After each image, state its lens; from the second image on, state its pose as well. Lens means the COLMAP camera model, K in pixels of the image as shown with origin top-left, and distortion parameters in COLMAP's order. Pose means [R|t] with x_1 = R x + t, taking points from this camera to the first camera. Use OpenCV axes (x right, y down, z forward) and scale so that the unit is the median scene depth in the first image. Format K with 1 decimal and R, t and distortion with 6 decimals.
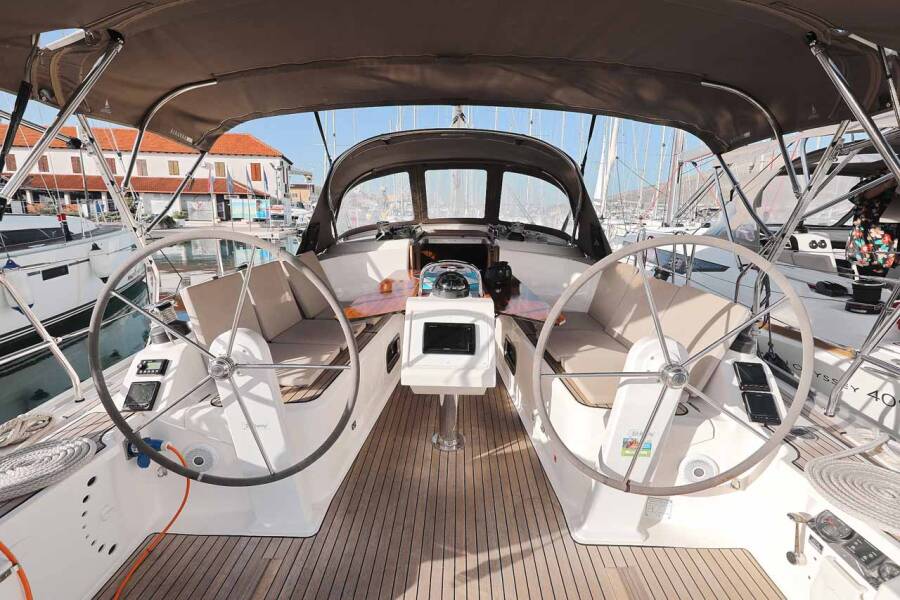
lens RADIAL K [[426.9, 0, 450.0], [0, 426.9, 300.0], [0, 0, 1]] dist [-0.003482, -0.000051]
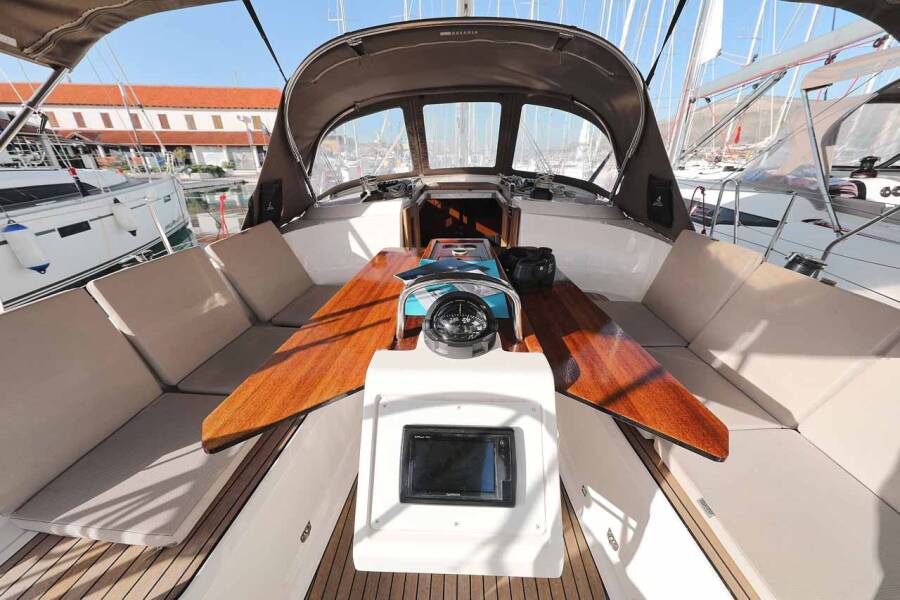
lens RADIAL K [[321.4, 0, 450.0], [0, 321.4, 300.0], [0, 0, 1]] dist [0.000814, -0.000242]
pose [[0.999734, -0.012013, -0.019705, -0.000860], [0.015917, 0.977188, 0.211777, -0.074167], [0.016712, -0.212034, 0.977119, 0.336937]]
